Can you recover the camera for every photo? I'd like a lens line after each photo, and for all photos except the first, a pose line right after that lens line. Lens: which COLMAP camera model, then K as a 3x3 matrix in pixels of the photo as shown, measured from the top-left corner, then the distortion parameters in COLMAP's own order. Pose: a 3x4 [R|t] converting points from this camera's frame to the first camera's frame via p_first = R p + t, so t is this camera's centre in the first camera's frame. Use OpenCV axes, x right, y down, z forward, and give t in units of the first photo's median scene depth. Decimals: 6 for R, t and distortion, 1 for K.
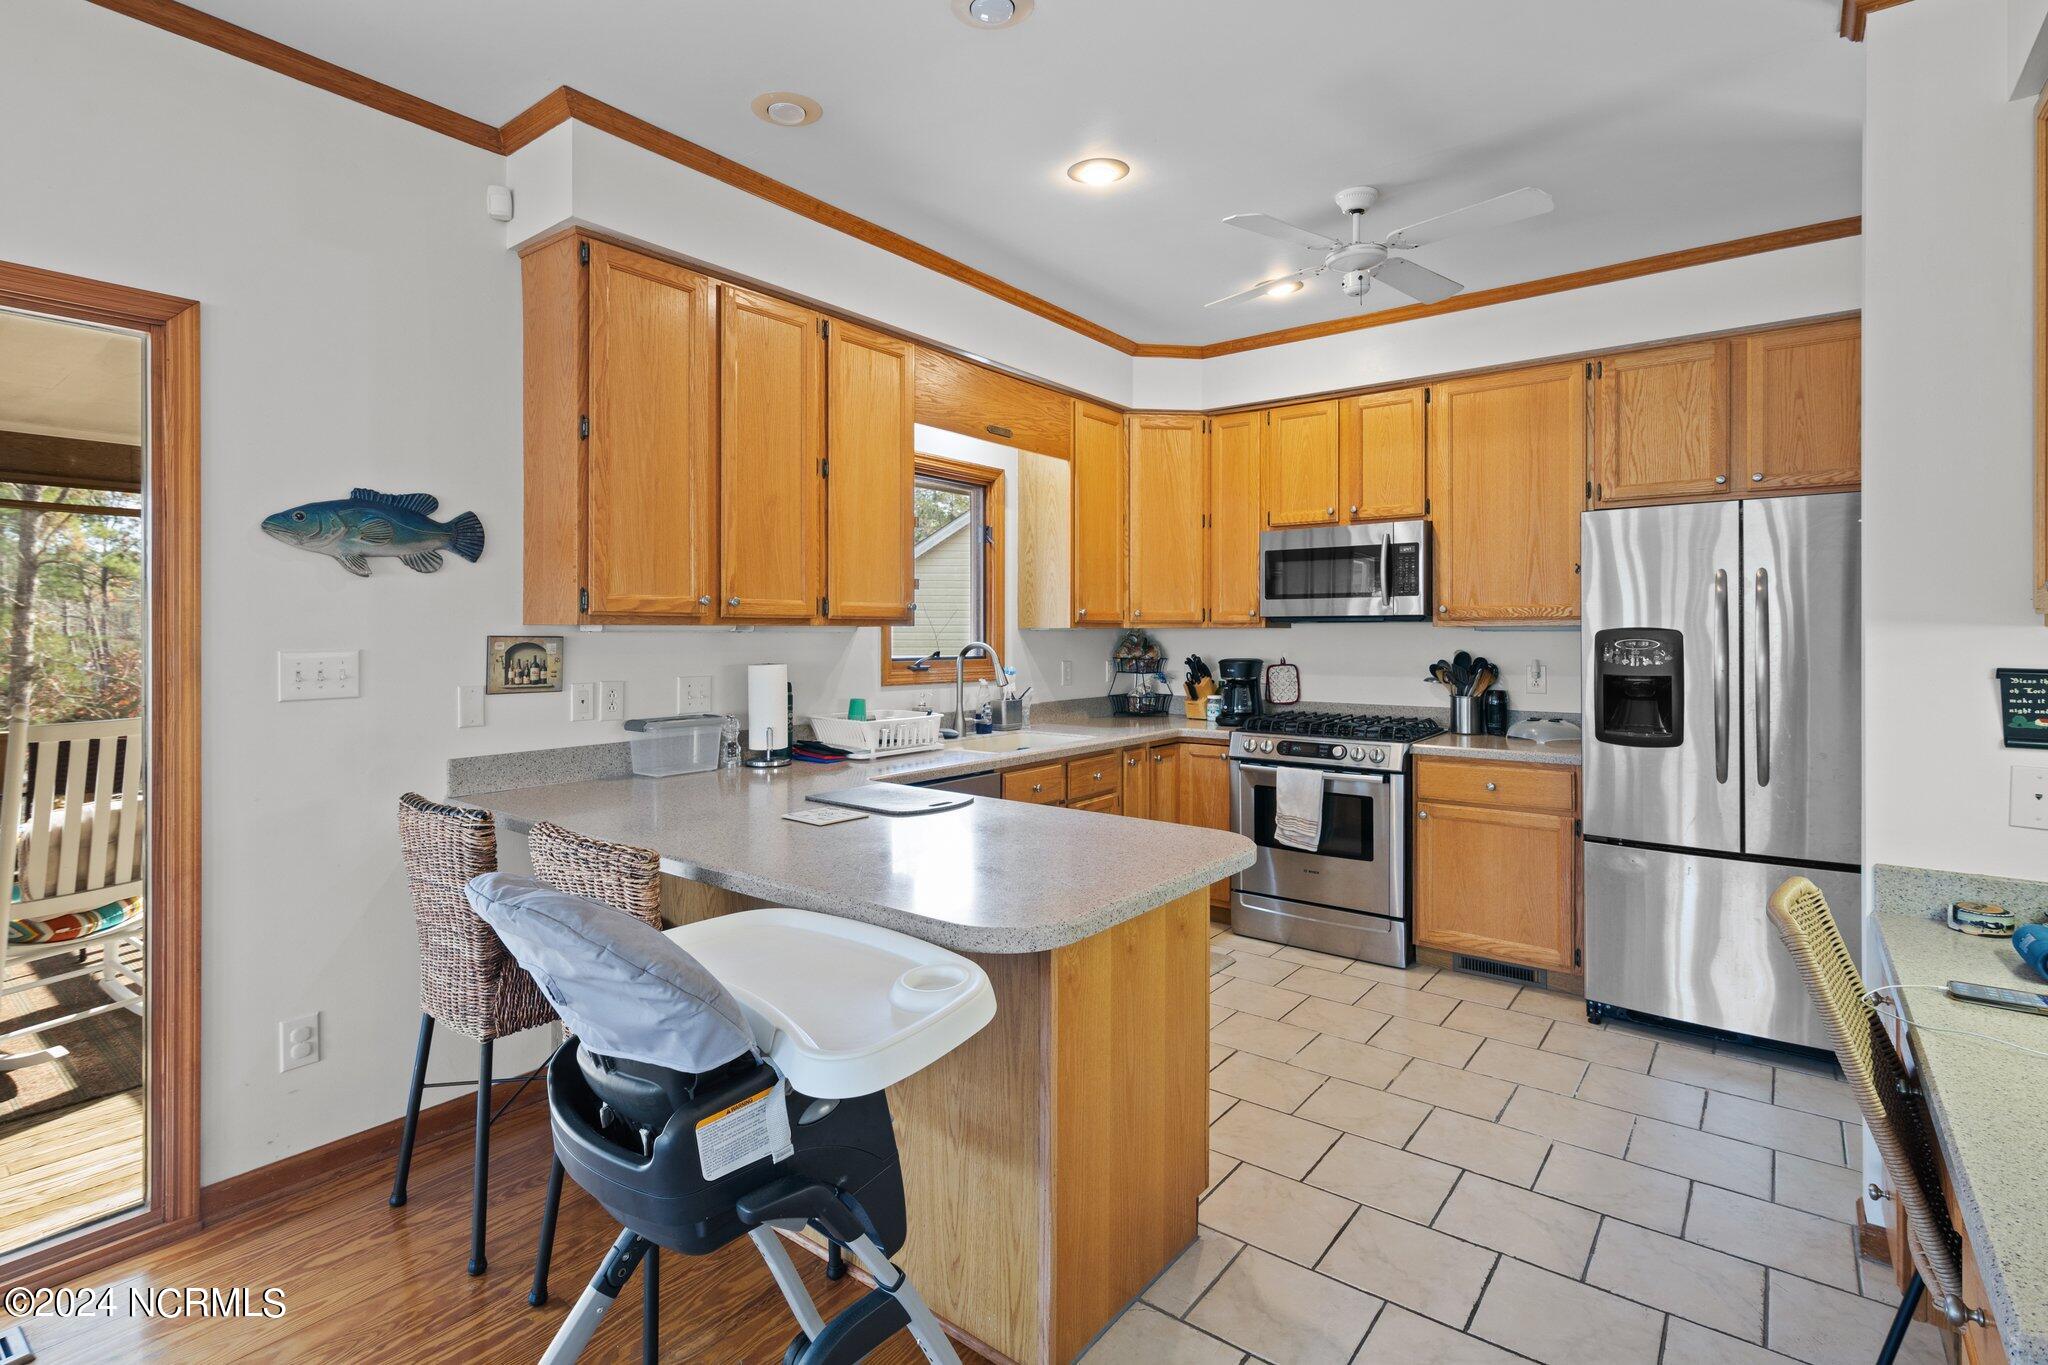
lens RADIAL K [[977.6, 0, 1022.4], [0, 977.6, 632.2], [0, 0, 1]] dist [0.000110, 0.000517]
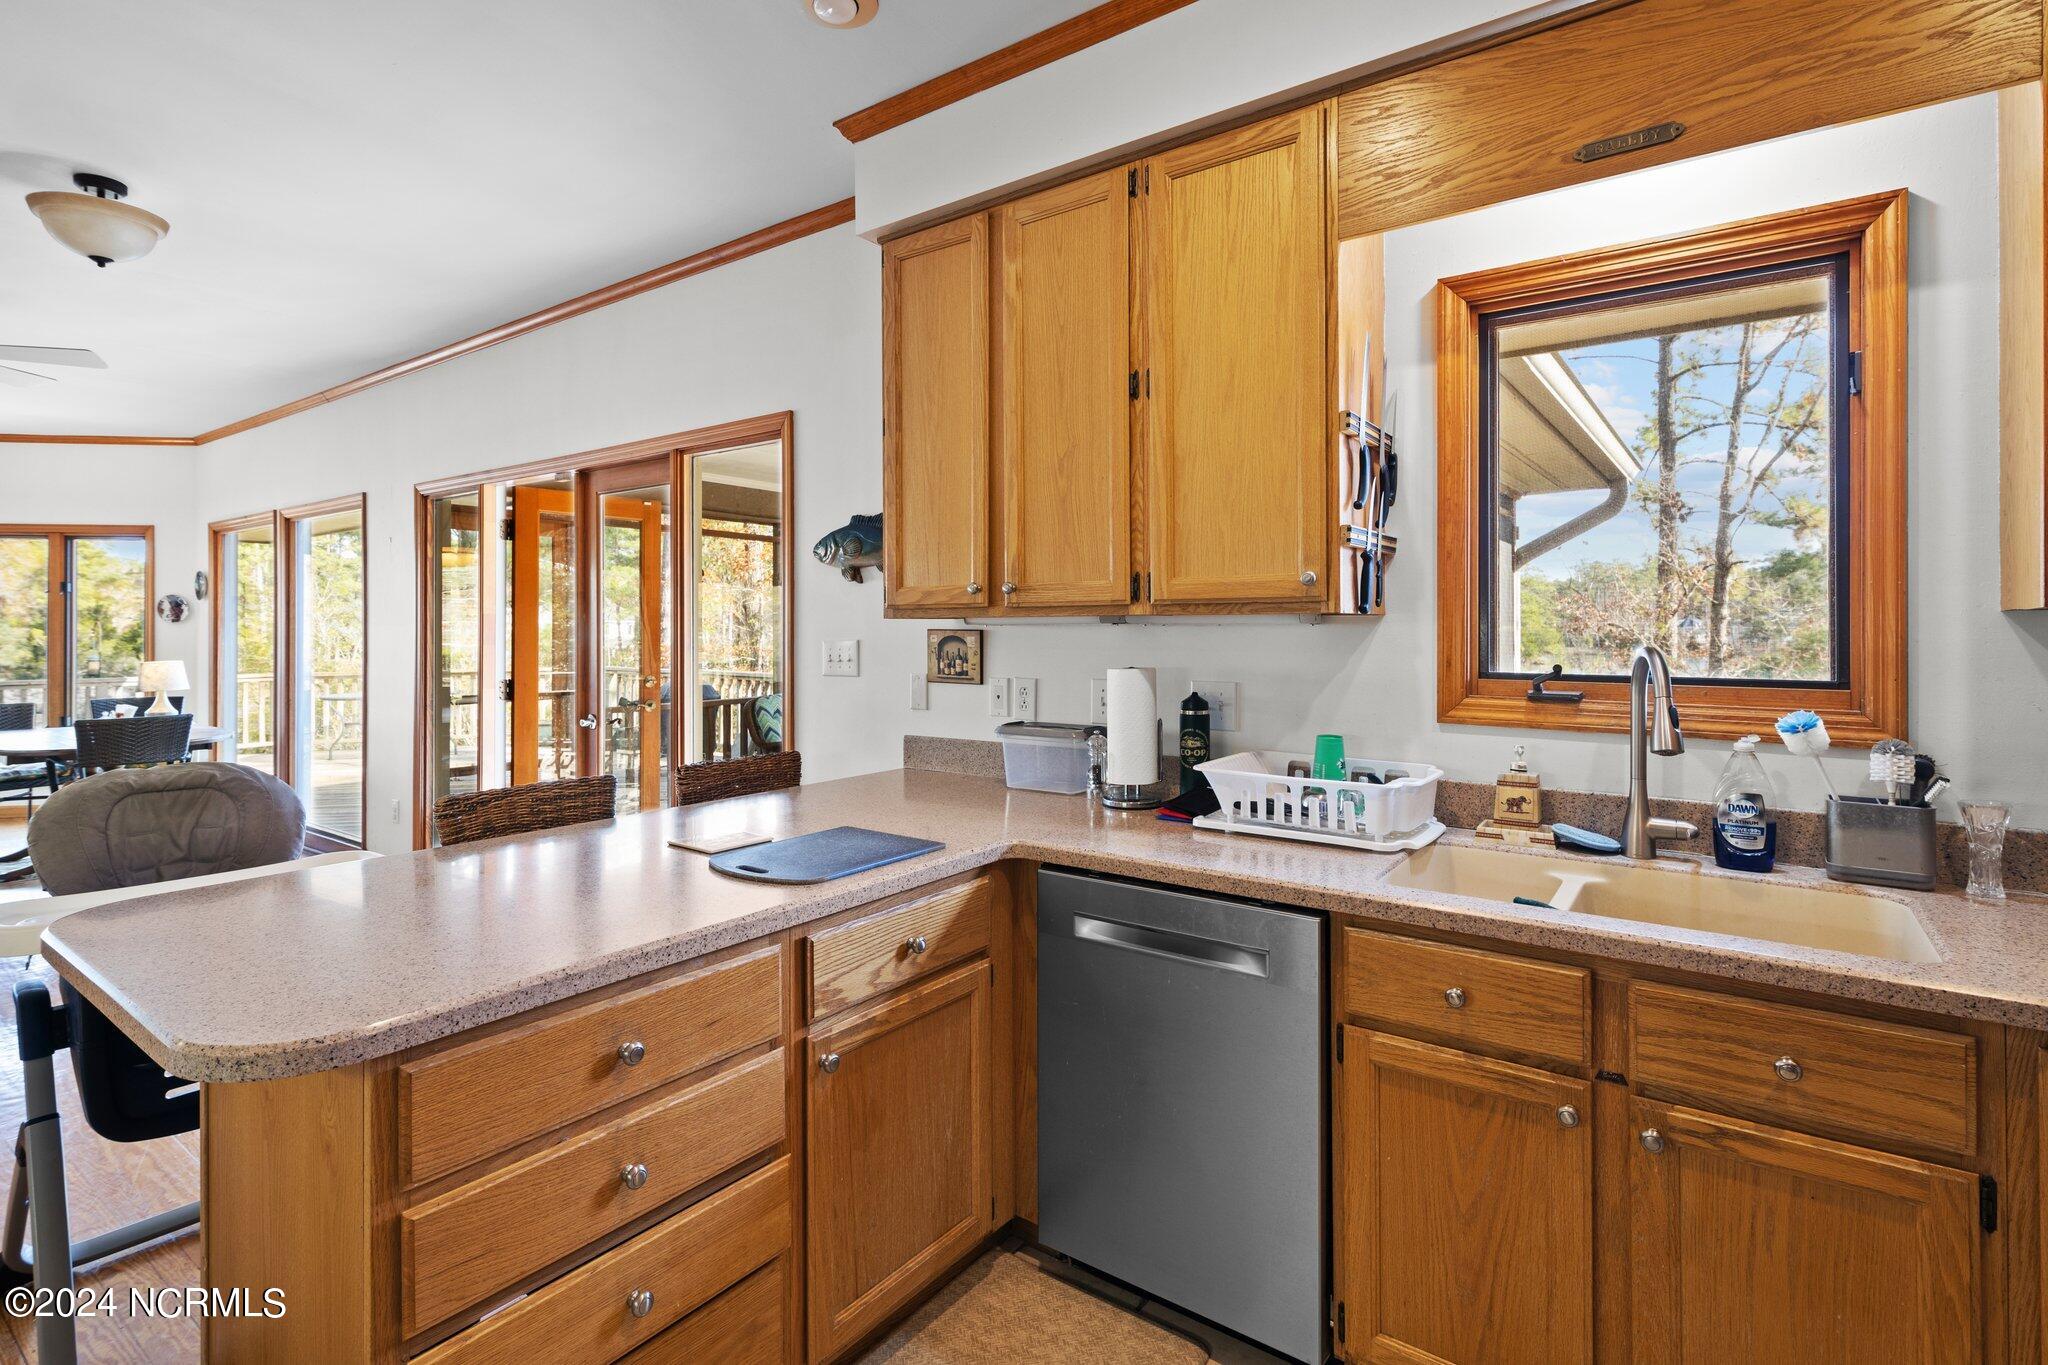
lens RADIAL K [[1000.7, 0, 1026.9], [0, 1000.7, 626.5], [0, 0, 1]] dist [-0.000375, 0.000128]
pose [[0.021008, -0.001915, -0.999777, 0.381033], [0.001801, 0.999997, -0.001878, 0.001949], [0.999778, -0.001761, 0.021012, 0.697715]]
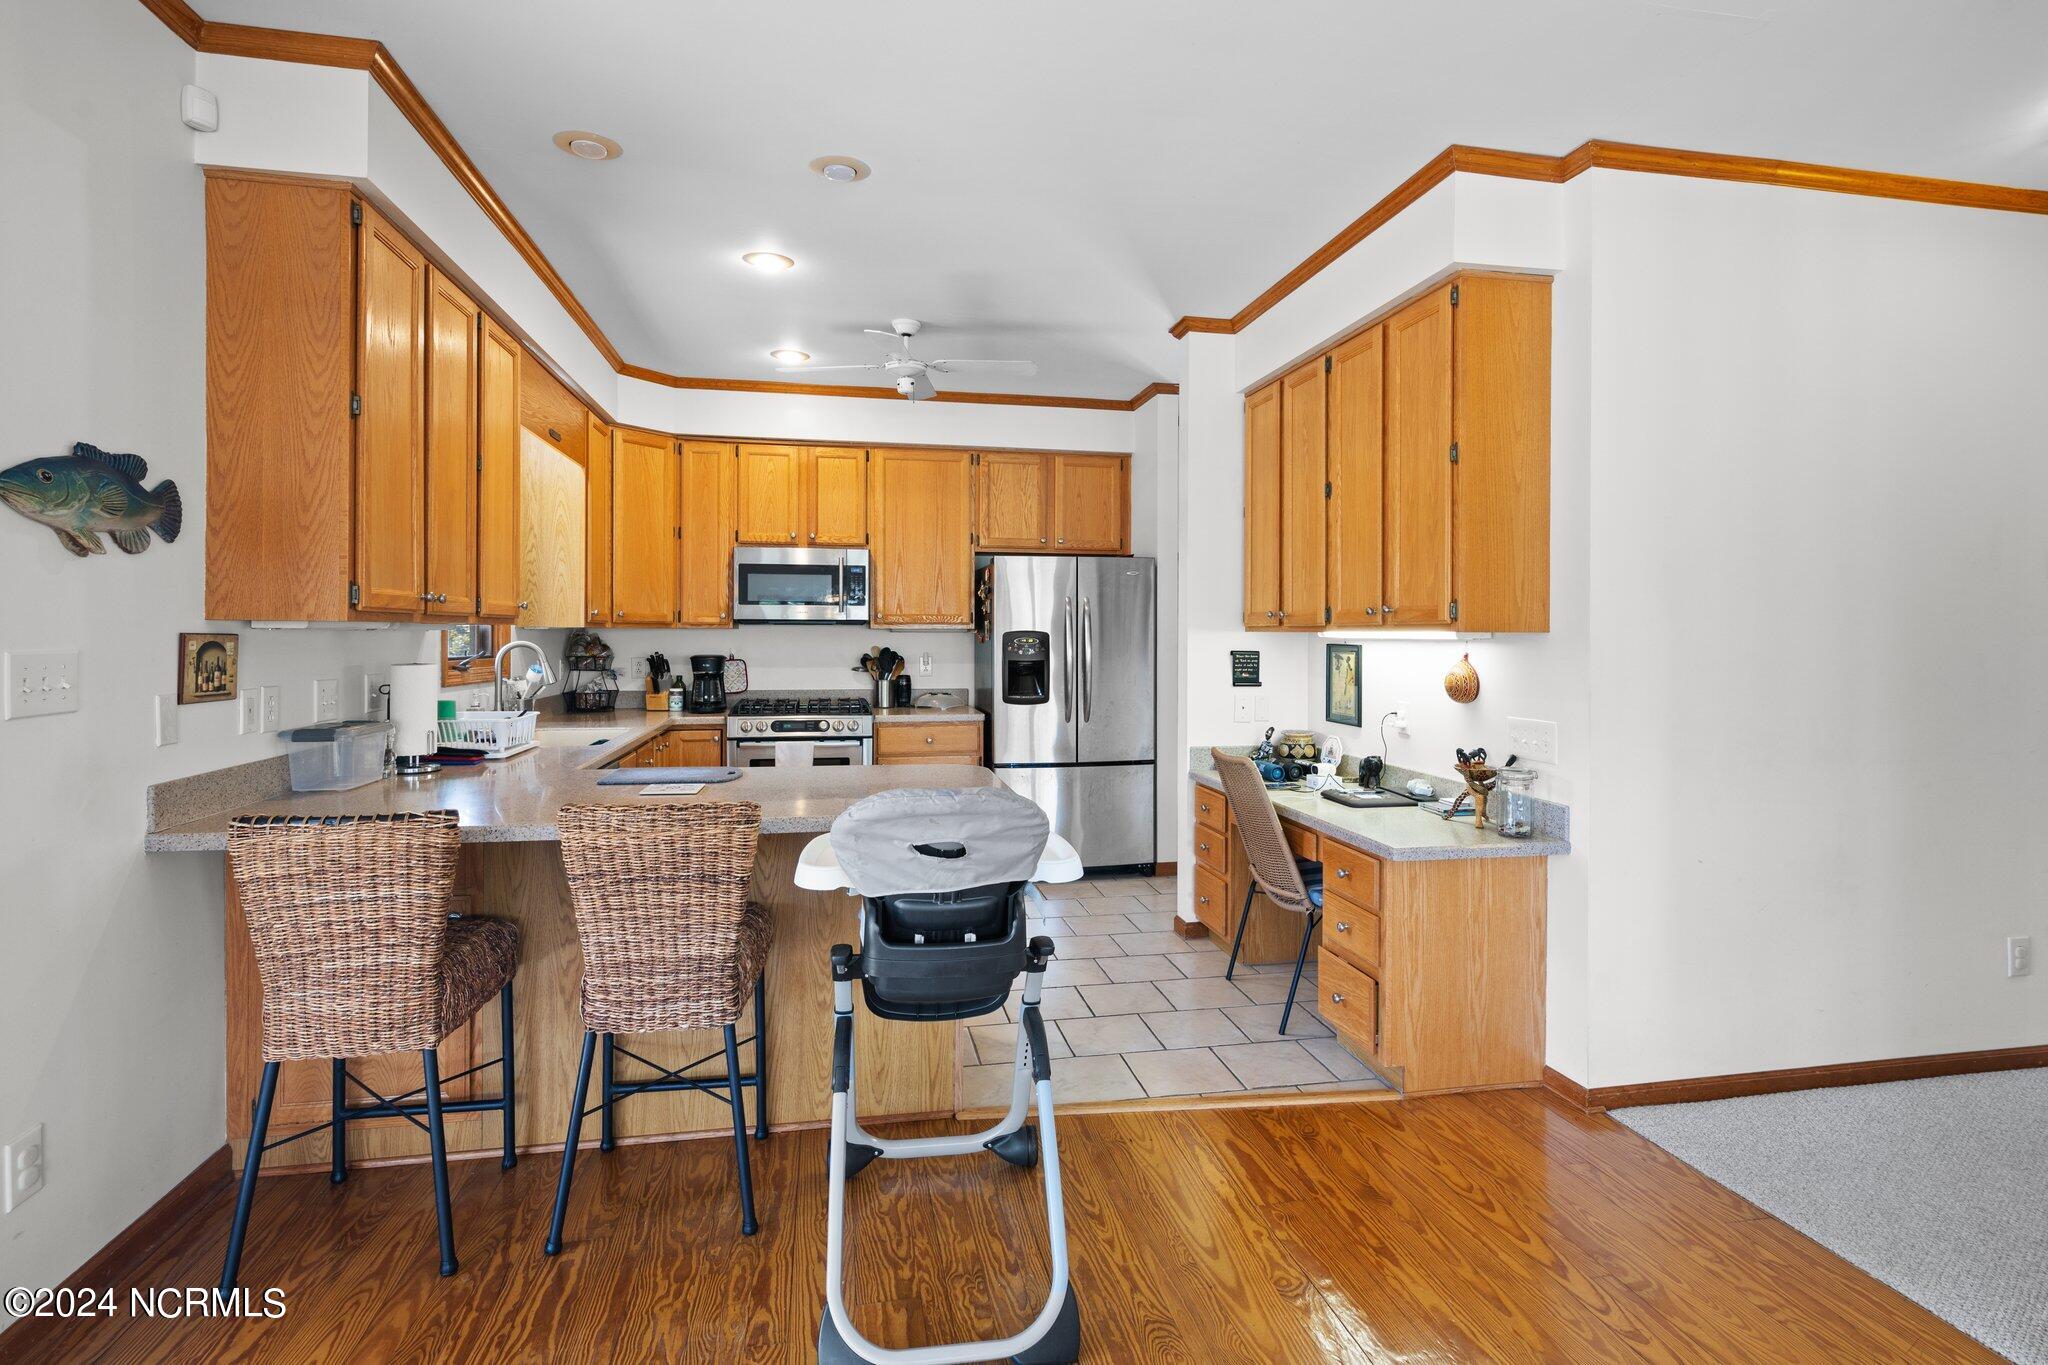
lens RADIAL K [[977.6, 0, 1022.4], [0, 977.6, 632.2], [0, 0, 1]] dist [0.000110, 0.000517]
pose [[0.661301, 0.004701, 0.750106, -0.445681], [-0.004660, 0.999987, -0.002159, 0.000999], [-0.750106, -0.002067, 0.661314, -0.045472]]
